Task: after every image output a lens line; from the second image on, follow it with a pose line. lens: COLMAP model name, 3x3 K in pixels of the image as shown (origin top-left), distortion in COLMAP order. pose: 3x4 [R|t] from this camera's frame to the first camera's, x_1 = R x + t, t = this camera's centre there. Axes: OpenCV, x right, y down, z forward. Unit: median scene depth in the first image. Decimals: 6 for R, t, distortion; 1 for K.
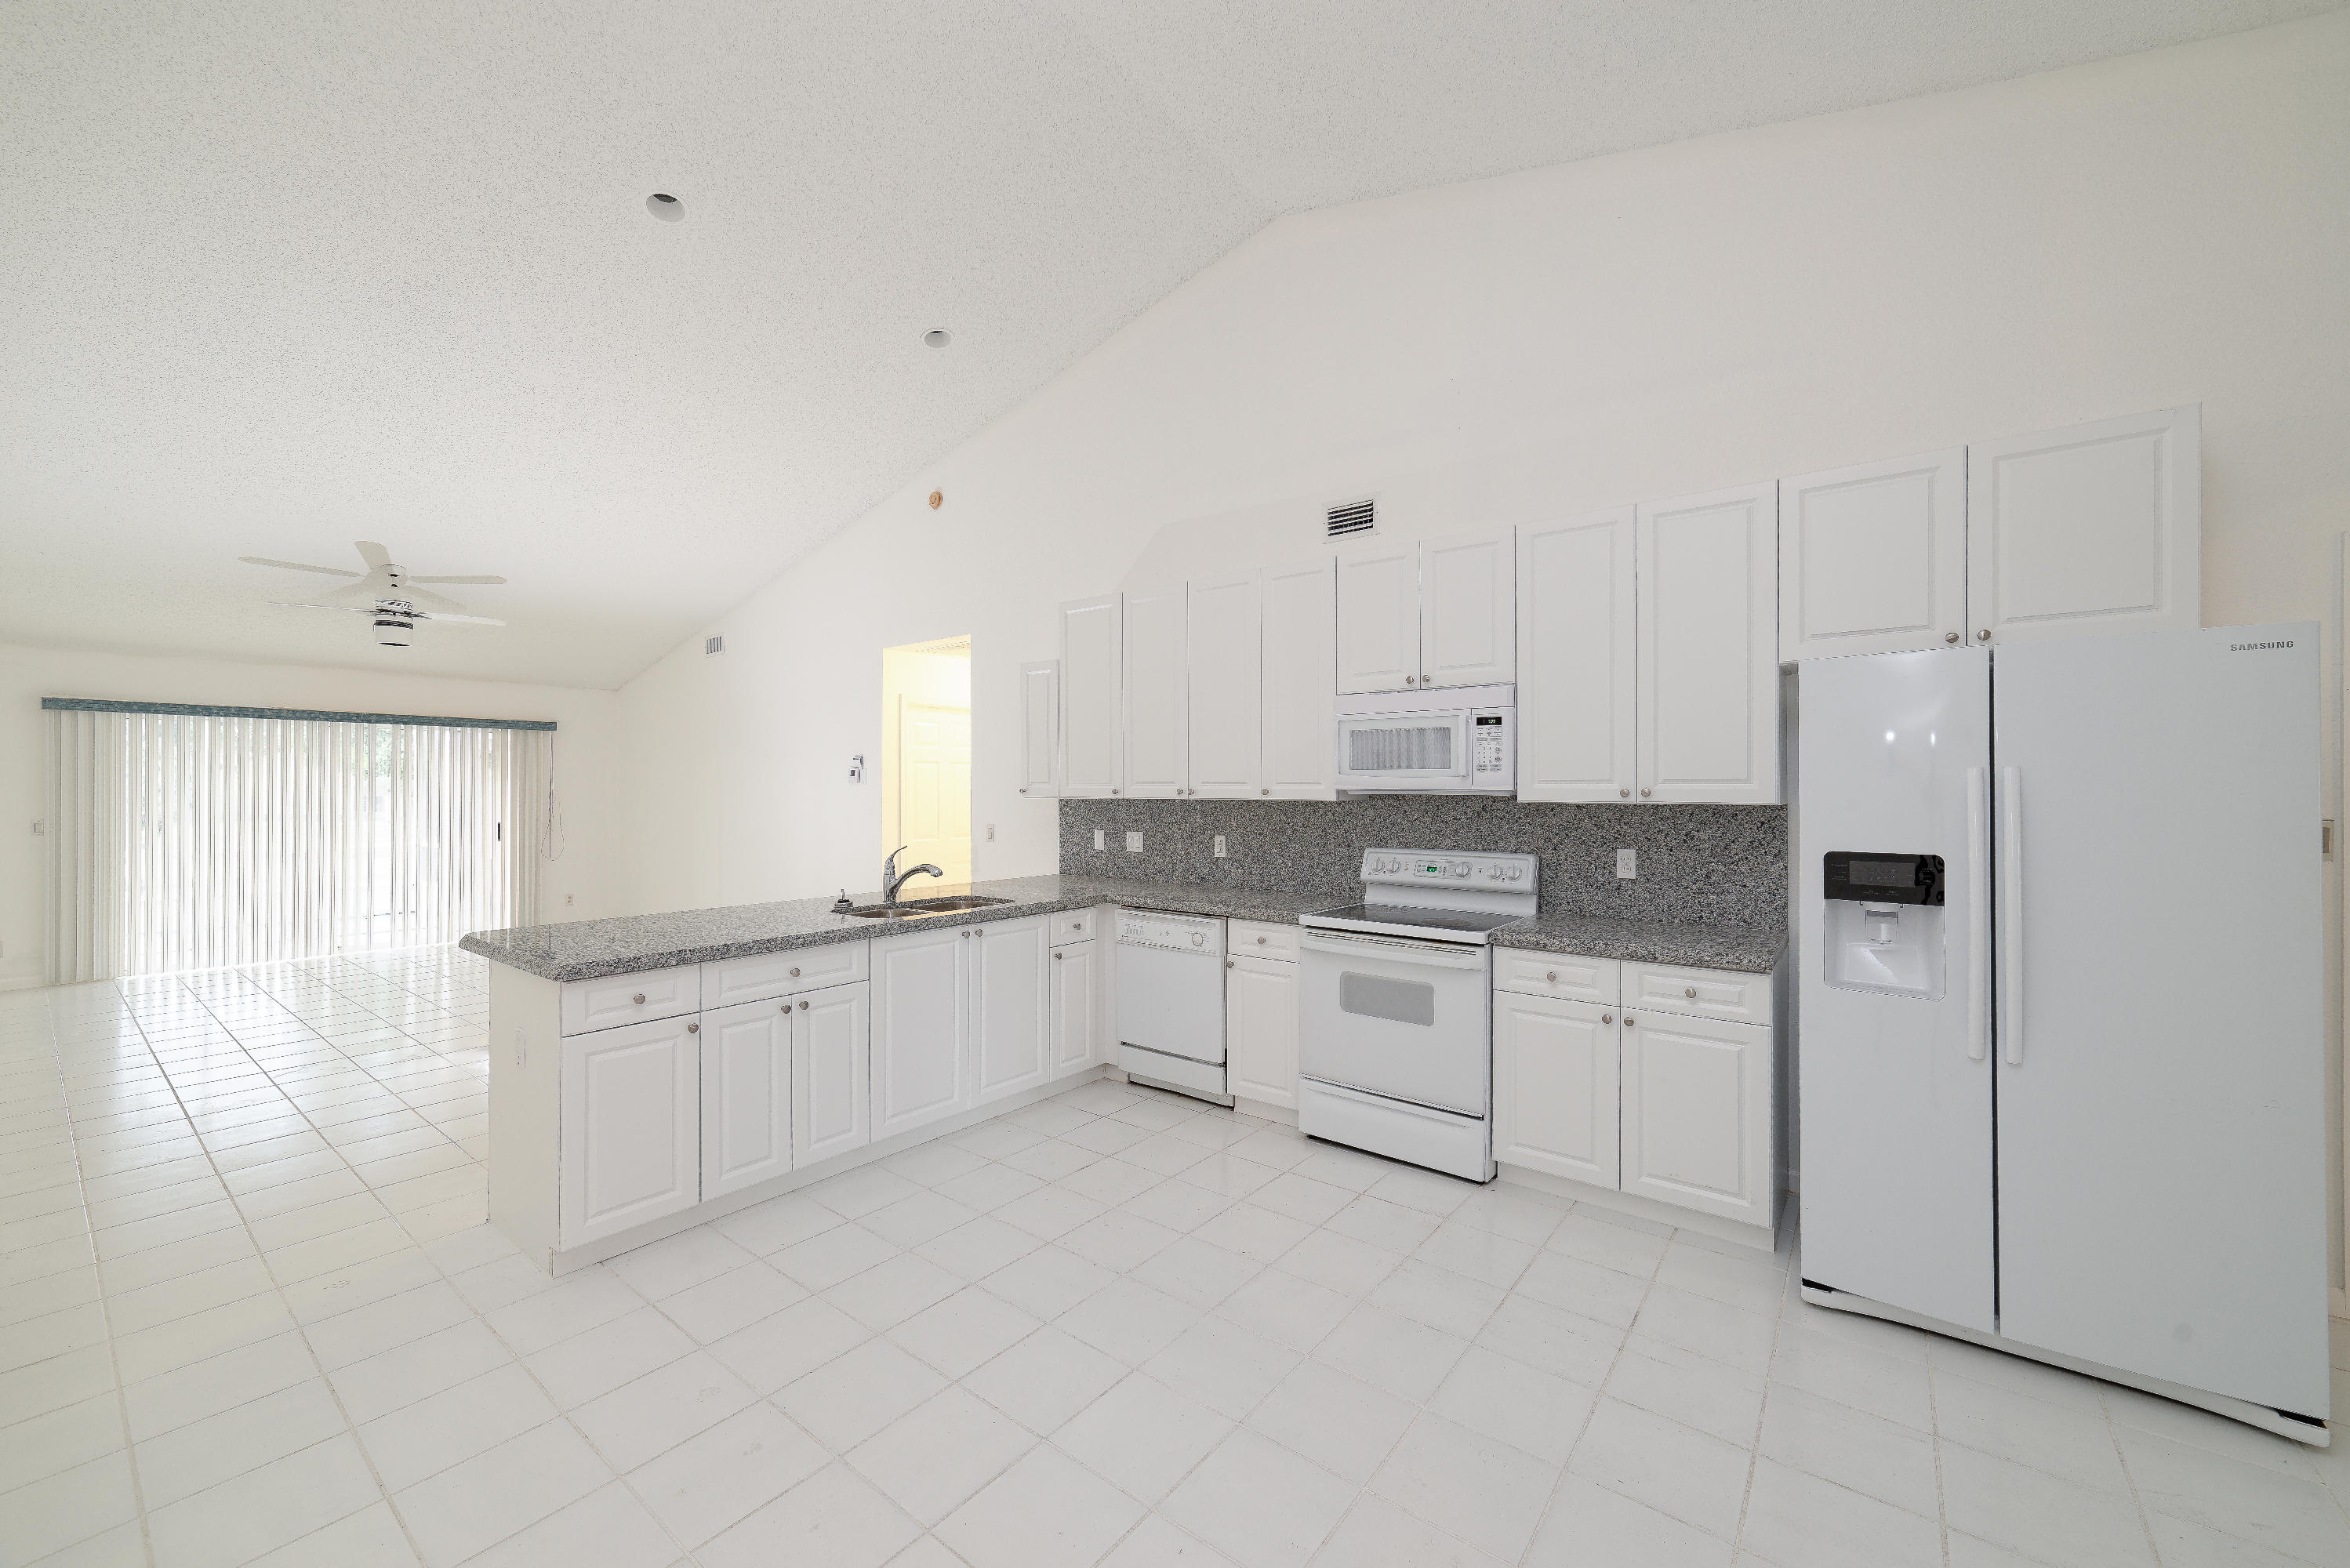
lens RADIAL K [[908.9, 0, 1174.3], [0, 908.9, 788.7], [0, 0, 1]] dist [-0.000353, 0.003643]
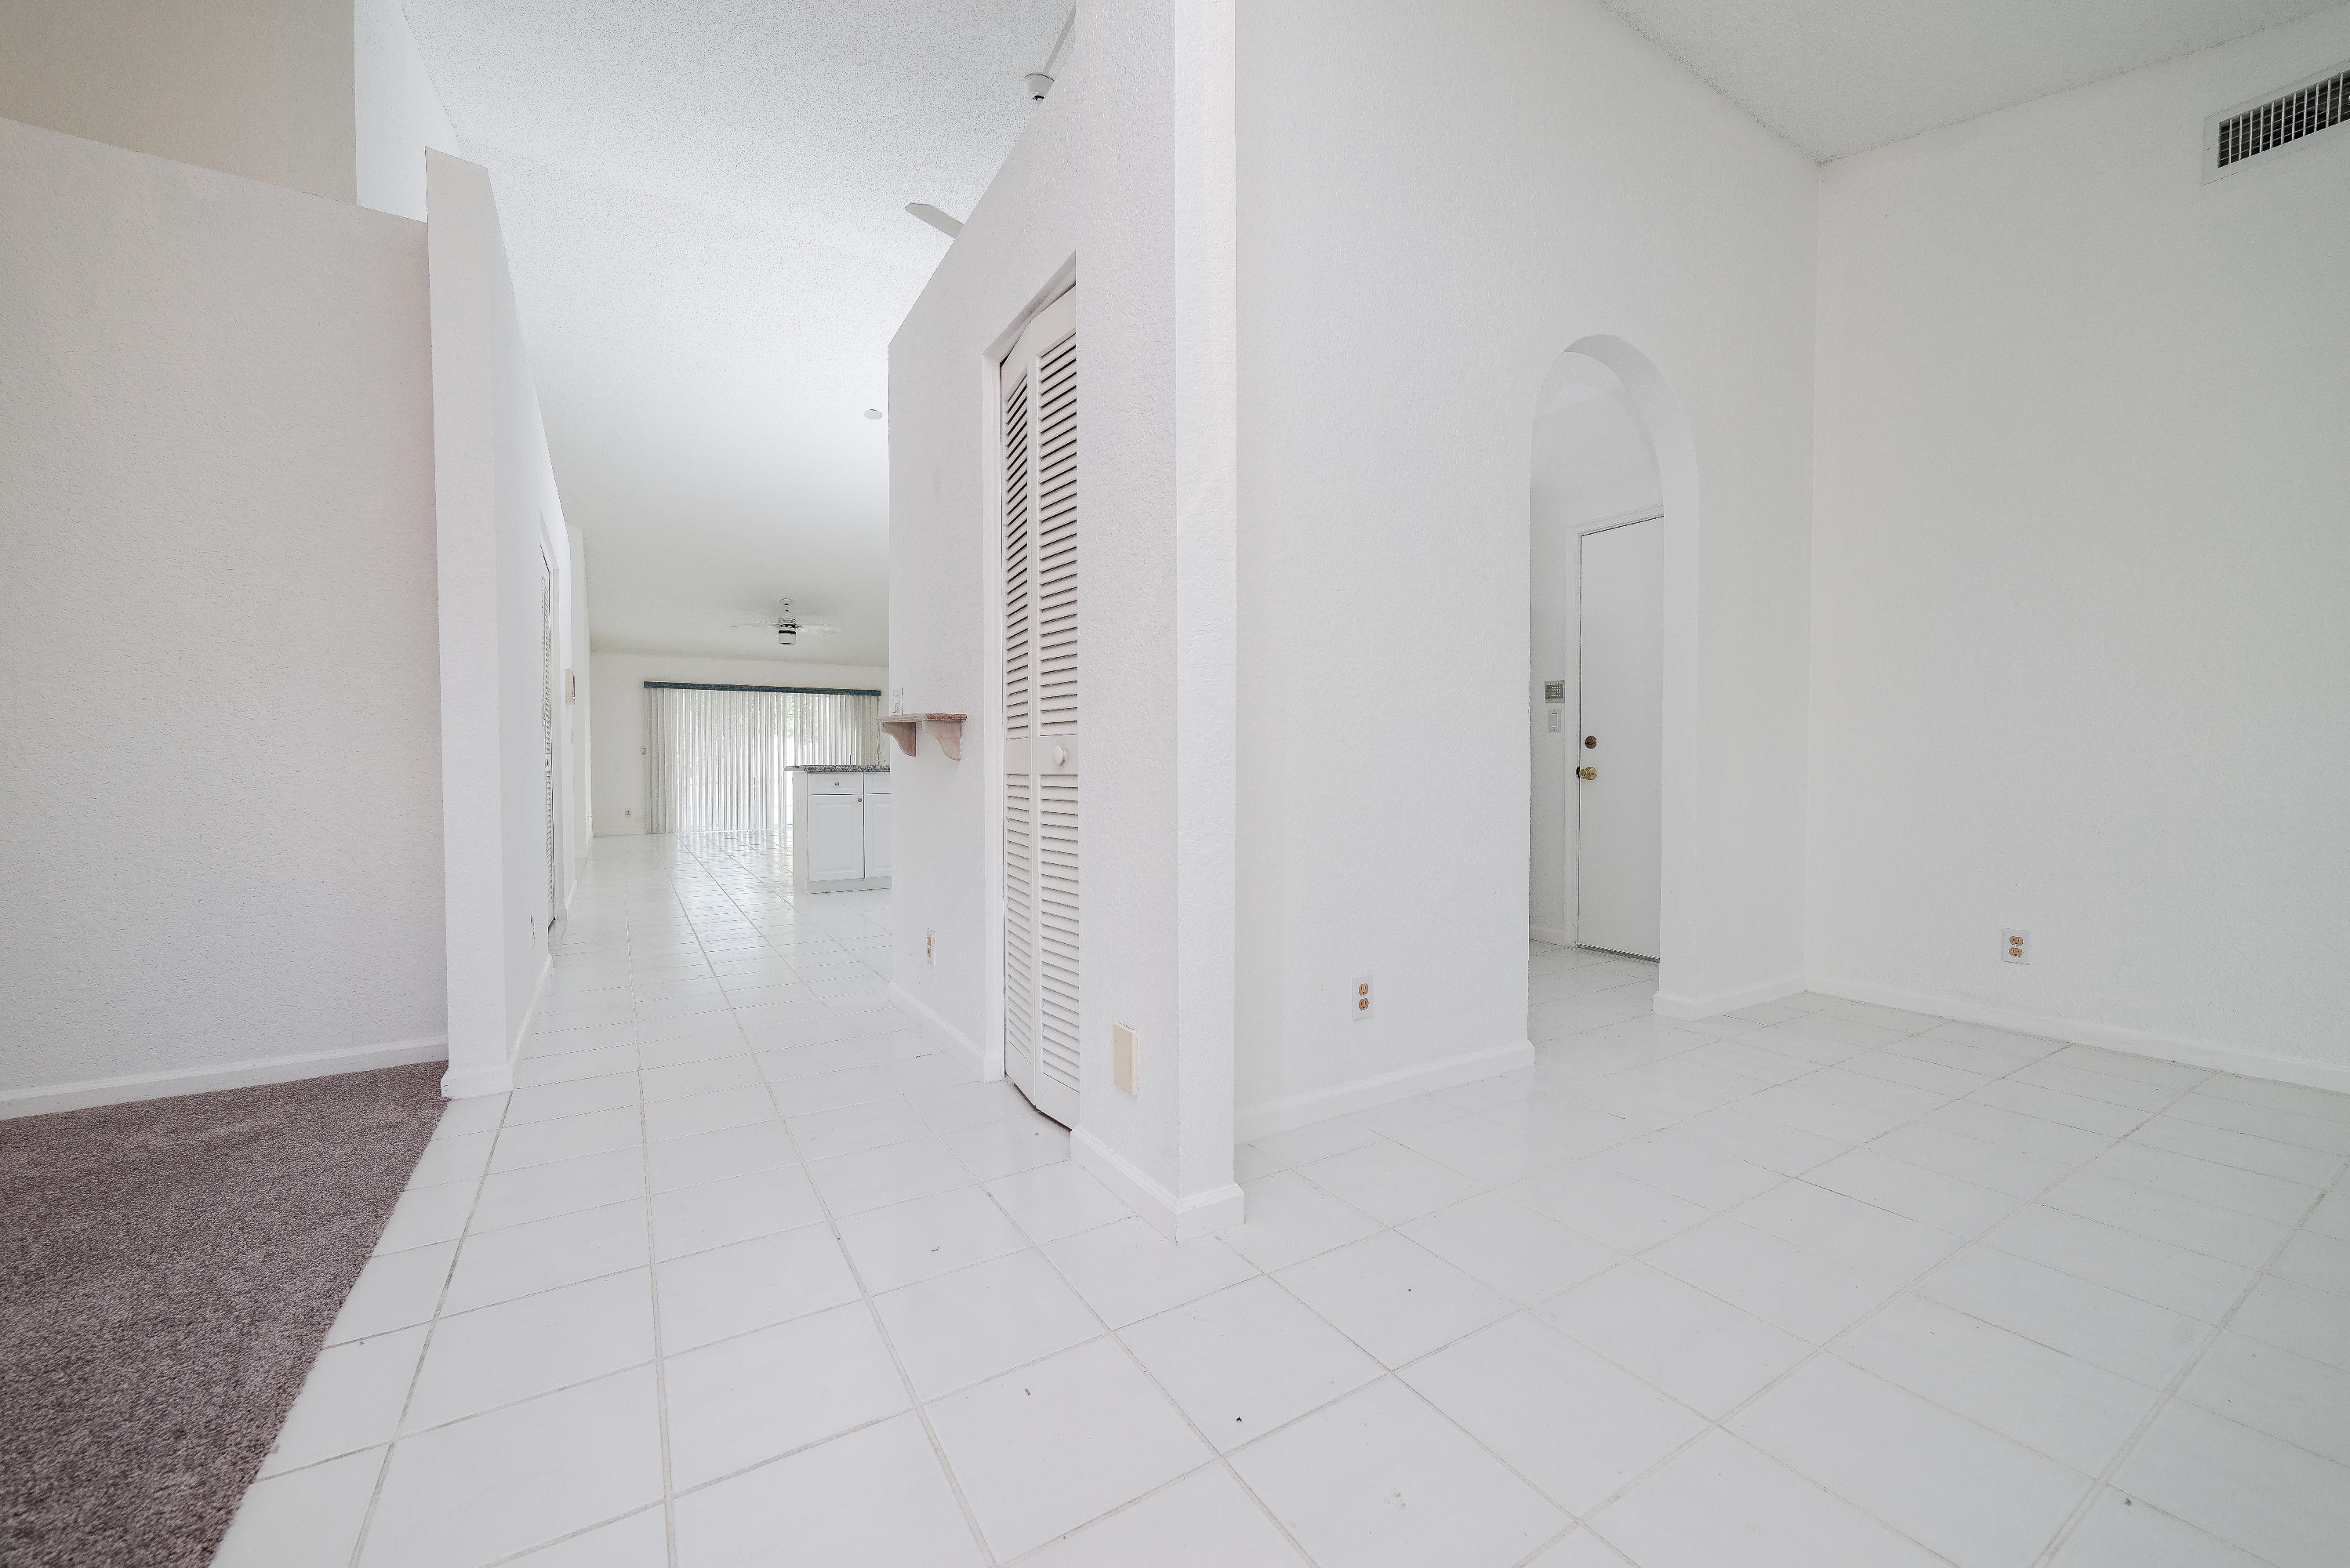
lens RADIAL K [[908.9, 0, 1174.3], [0, 908.9, 788.7], [0, 0, 1]] dist [-0.000353, 0.003643]
pose [[0.937133, 0.004839, -0.348939, 0.696697], [0.003172, 0.999744, 0.022386, 0.128754], [0.348958, -0.022085, 0.936878, -0.595093]]
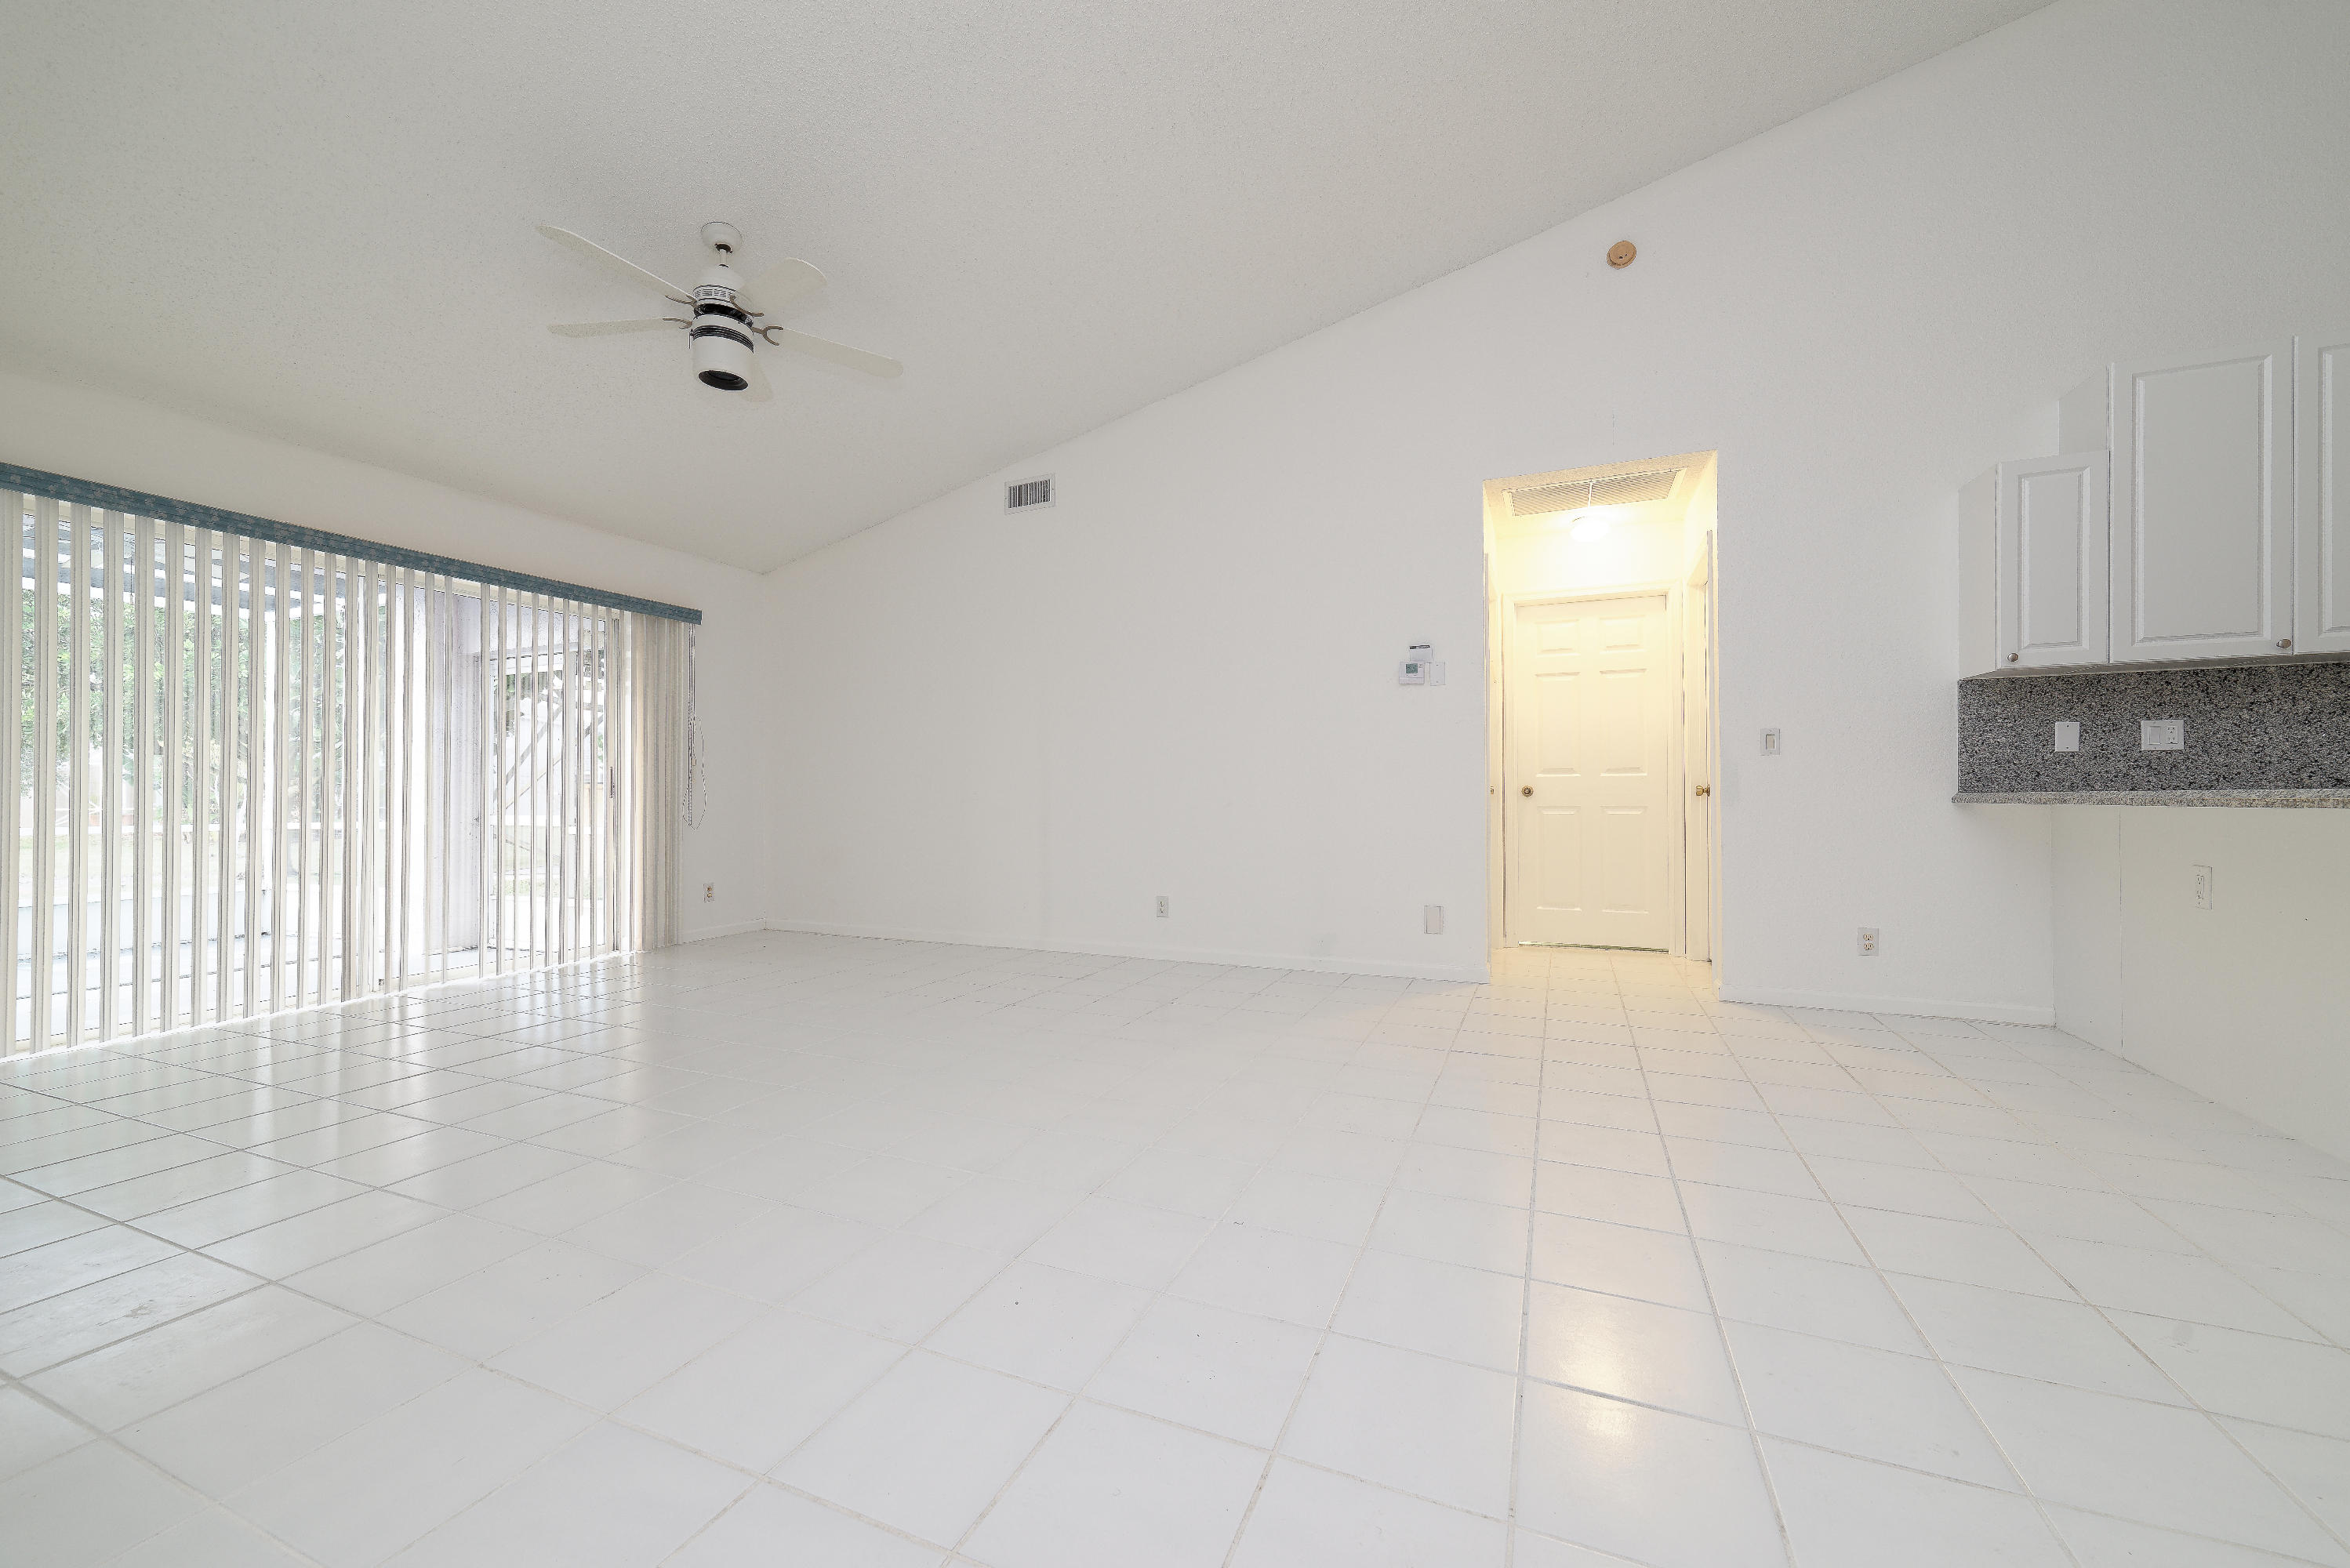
lens RADIAL K [[908.9, 0, 1174.3], [0, 908.9, 788.7], [0, 0, 1]] dist [-0.000353, 0.003643]
pose [[0.965652, -0.000408, 0.259840, -1.093732], [0.003066, 0.999947, -0.009823, 0.121028], [-0.259822, 0.010282, 0.965602, 0.631949]]
